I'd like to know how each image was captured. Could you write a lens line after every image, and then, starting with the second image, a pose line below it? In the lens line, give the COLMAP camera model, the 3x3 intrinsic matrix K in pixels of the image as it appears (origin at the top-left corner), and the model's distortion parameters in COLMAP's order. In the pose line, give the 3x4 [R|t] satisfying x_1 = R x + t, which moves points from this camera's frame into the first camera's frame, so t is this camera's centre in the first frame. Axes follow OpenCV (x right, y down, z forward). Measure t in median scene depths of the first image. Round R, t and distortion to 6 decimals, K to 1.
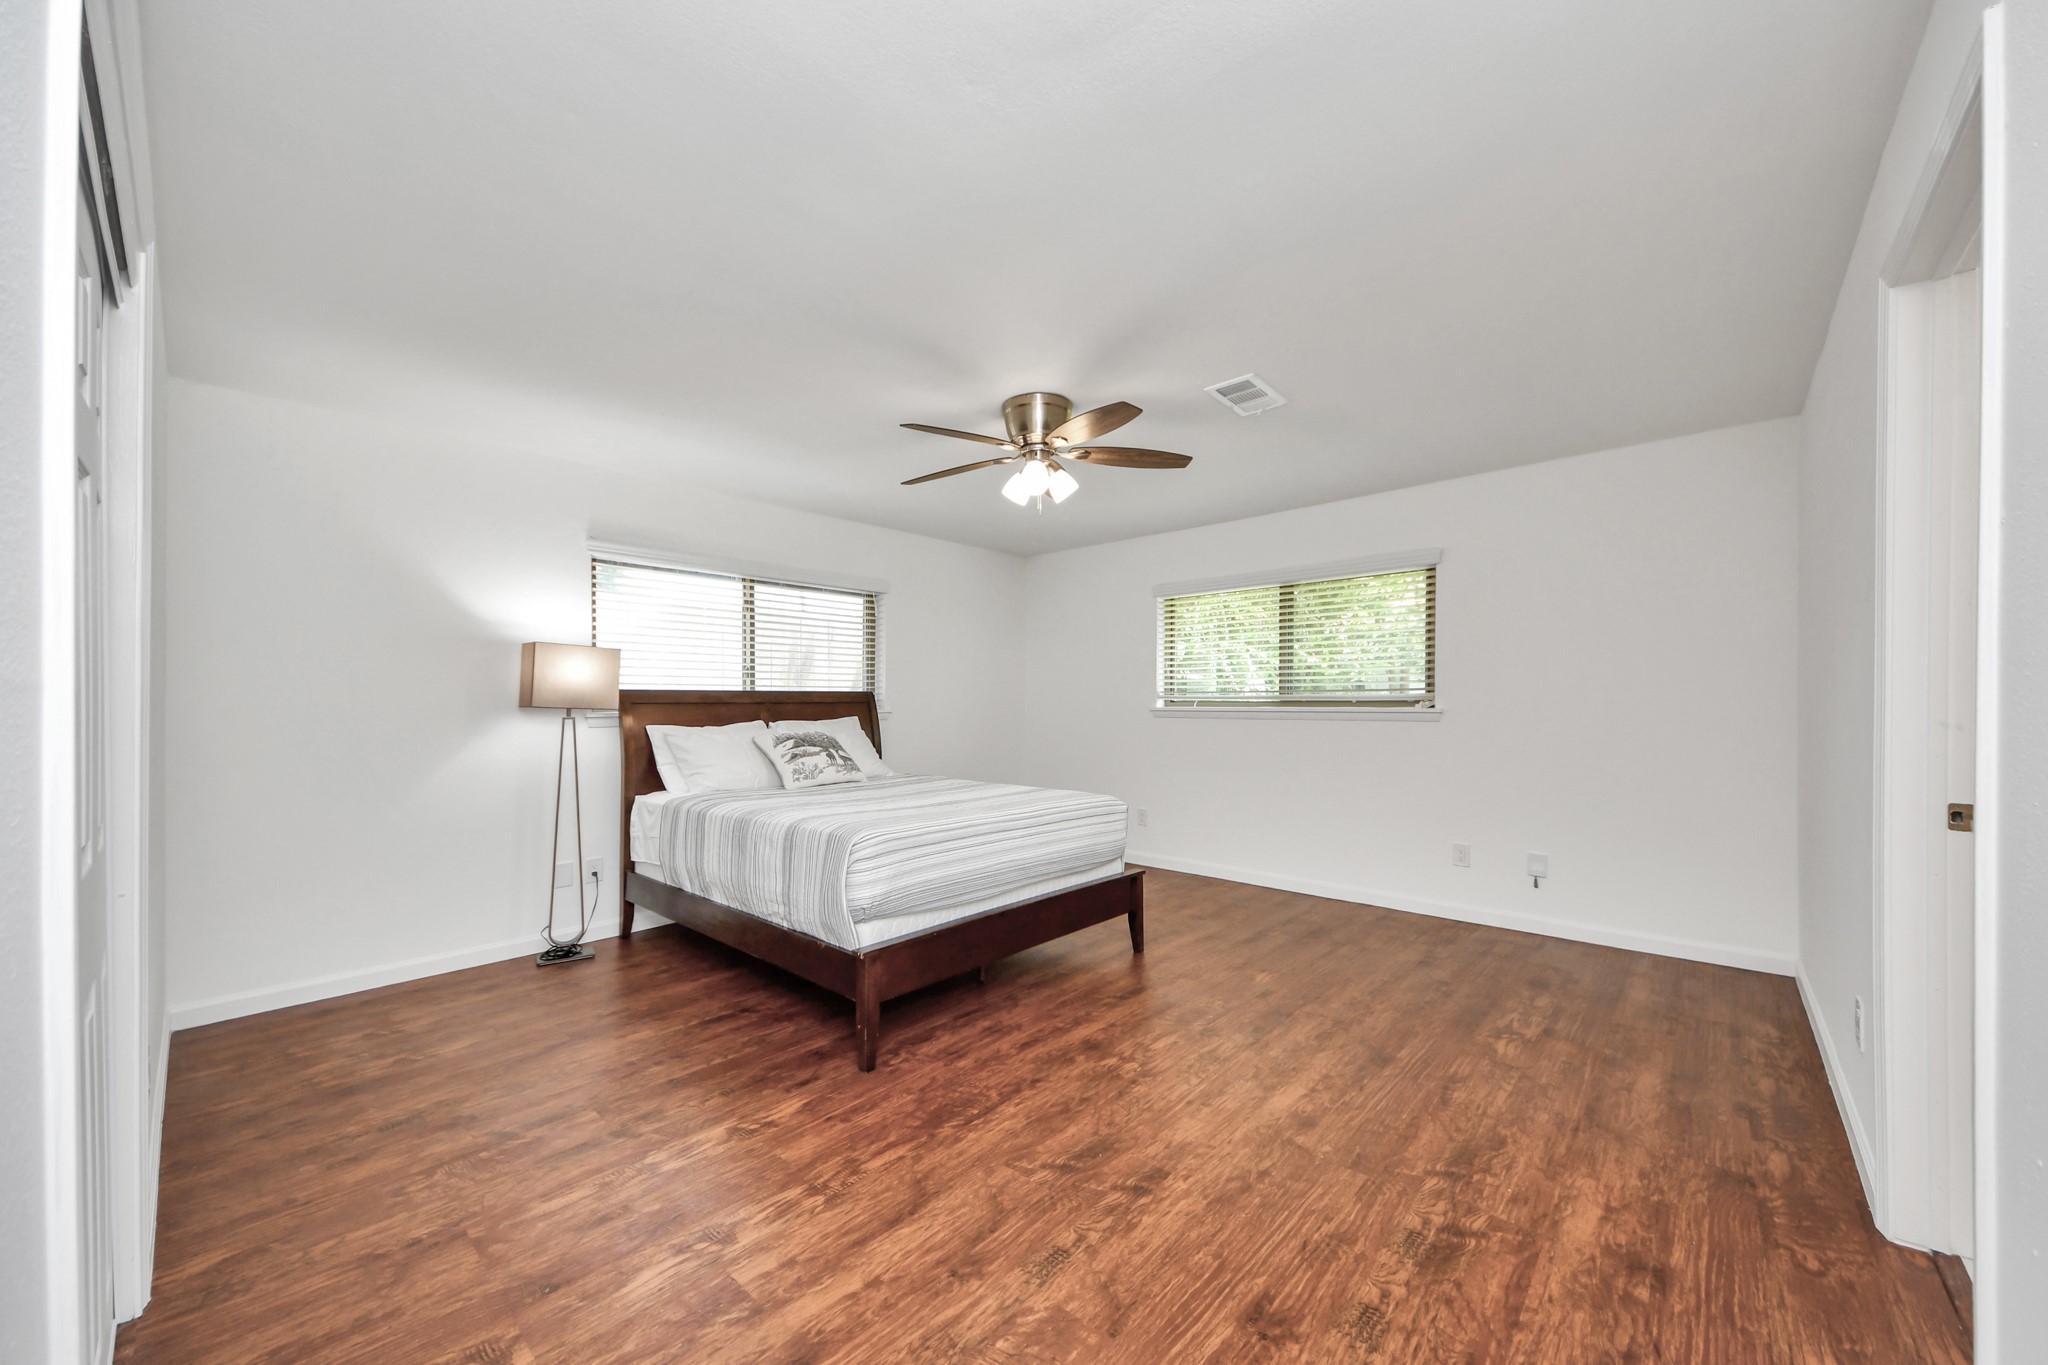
lens RADIAL K [[742.1, 0, 1044.7], [0, 742.1, 723.1], [0, 0, 1]] dist [0.028868, -0.000216]
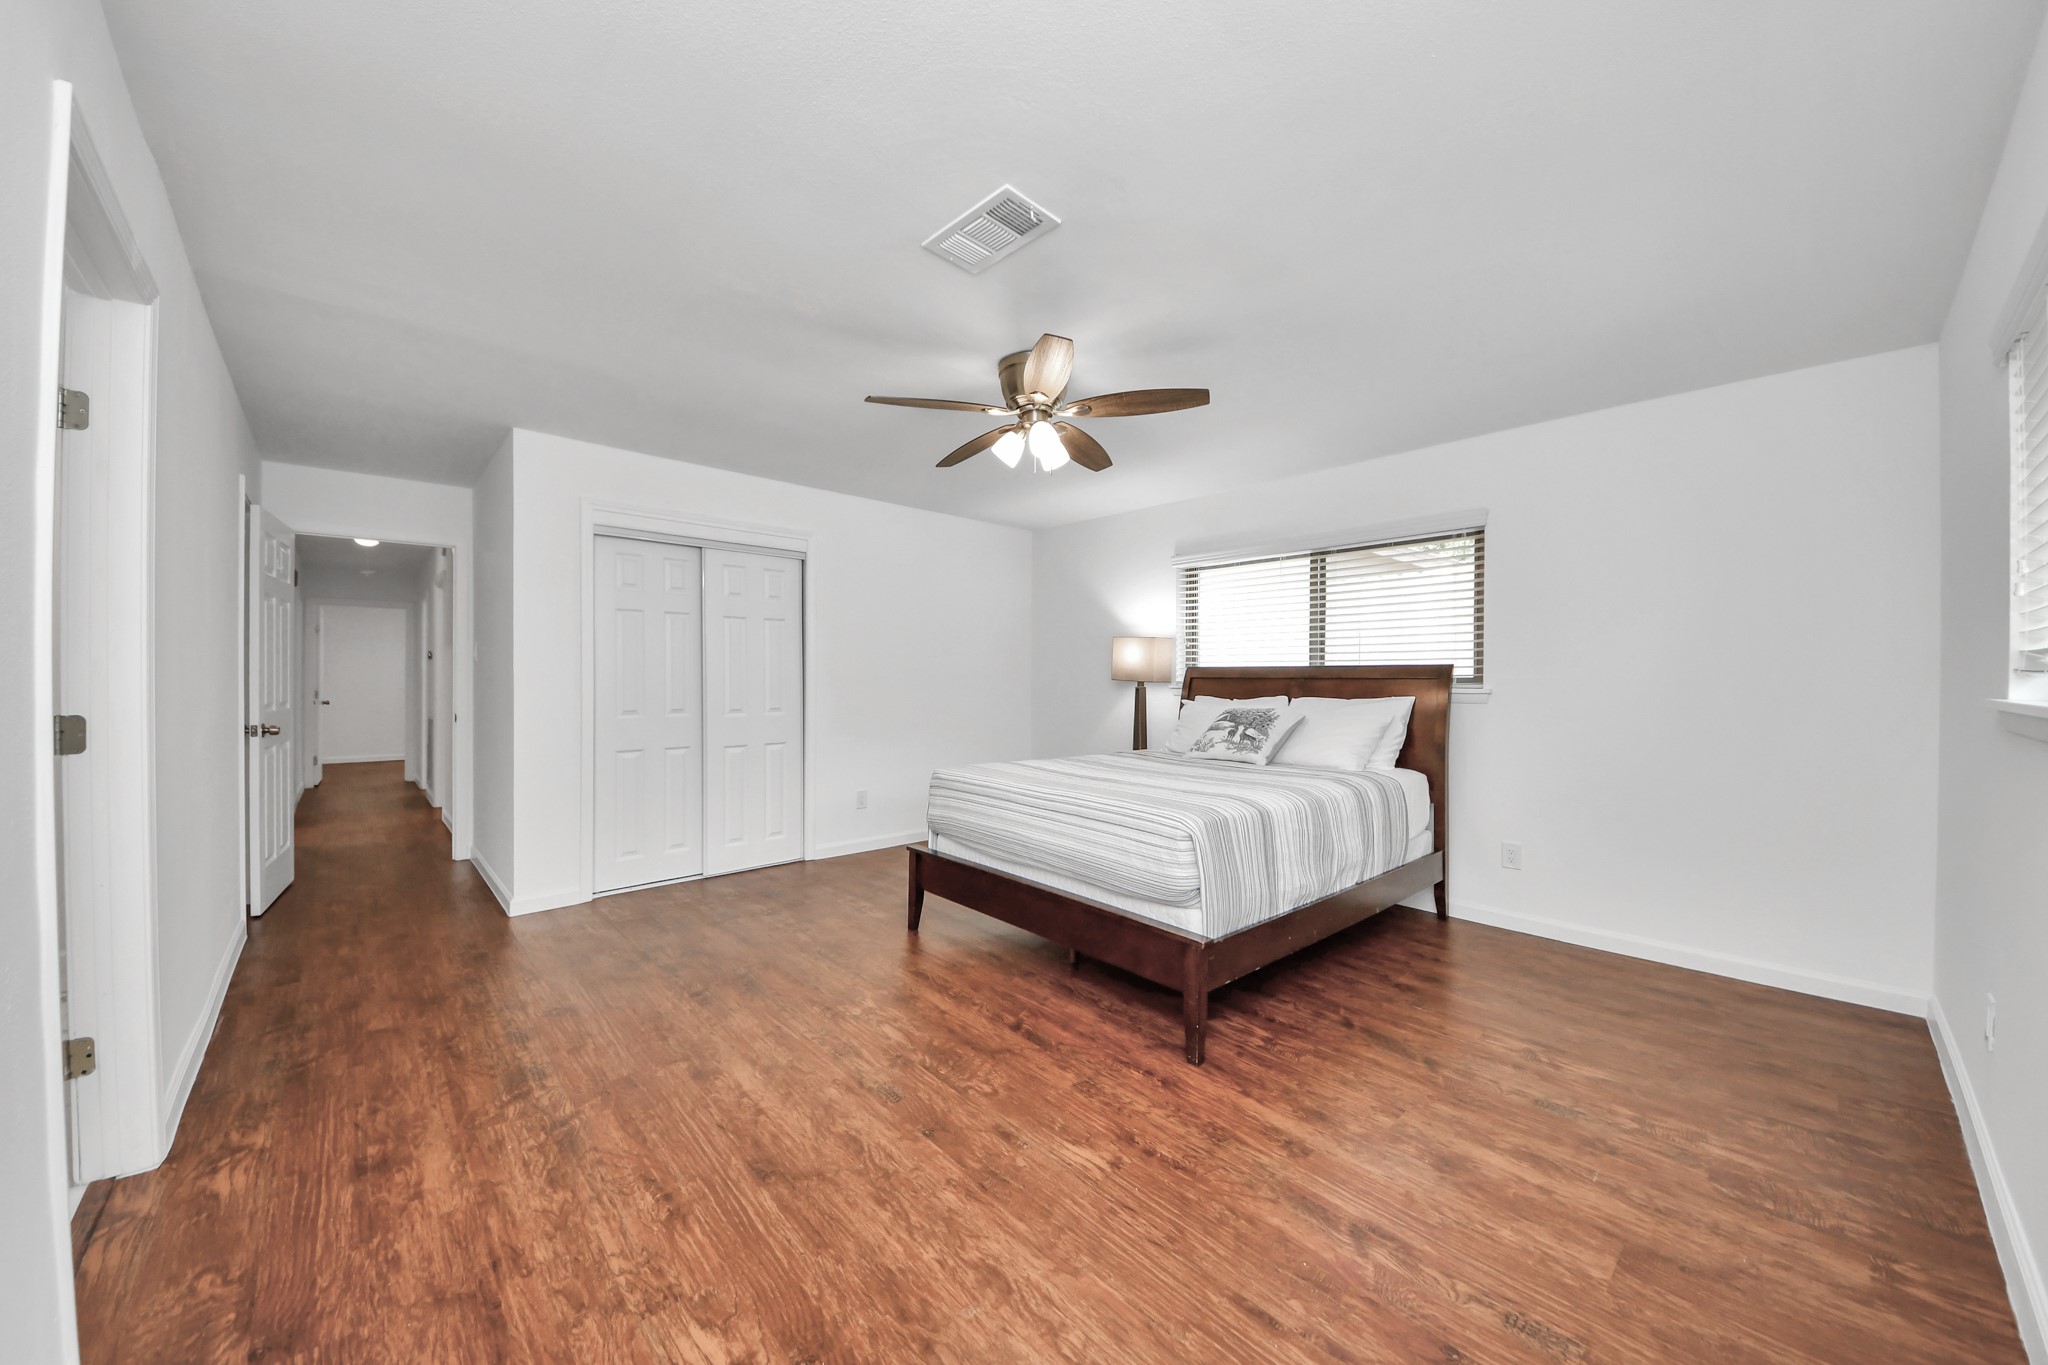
lens RADIAL K [[738.6, 0, 1010.0], [0, 738.6, 682.4], [0, 0, 1]] dist [0.029277, -0.006841]
pose [[-0.116361, 0.009160, -0.993165, 1.458107], [-0.028255, 0.999522, 0.012529, -0.052612], [0.992805, 0.029520, -0.116046, 1.672565]]
